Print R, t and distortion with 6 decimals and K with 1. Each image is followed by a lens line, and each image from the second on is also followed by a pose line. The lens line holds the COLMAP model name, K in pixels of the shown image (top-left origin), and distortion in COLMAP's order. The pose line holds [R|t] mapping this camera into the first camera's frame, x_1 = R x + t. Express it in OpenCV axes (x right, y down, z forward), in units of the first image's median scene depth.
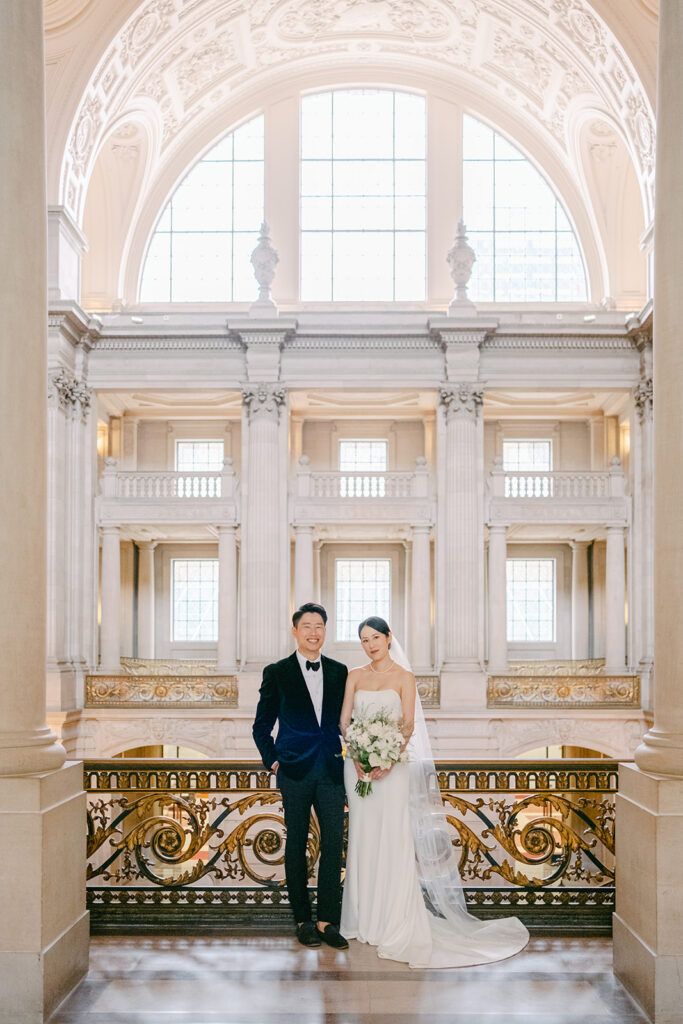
lens RADIAL K [[1068.8, 0, 341.5], [0, 1068.8, 512.0], [0, 0, 1]] dist [0.016011, 0.018532]
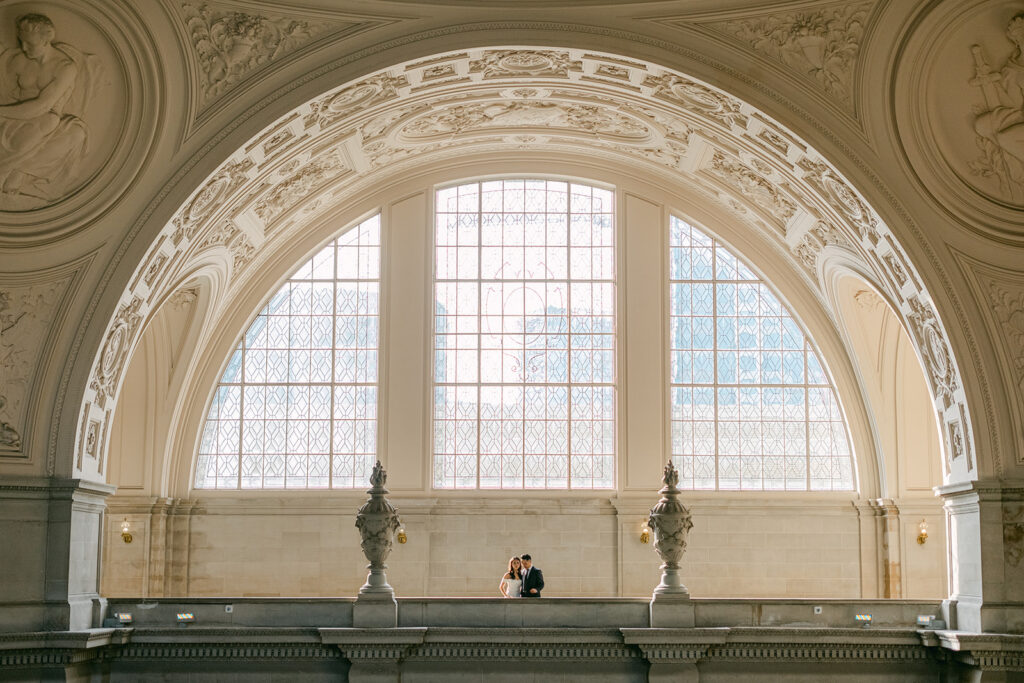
lens RADIAL K [[1545.9, 0, 512.0], [0, 1545.9, 341.5], [0, 0, 1]] dist [-0.028306, -0.053843]
pose [[0.999893, 0.005083, 0.013716, -0.001526], [-0.003408, 0.992837, -0.119430, -0.187274], [-0.014225, 0.119370, 0.992748, 0.021794]]
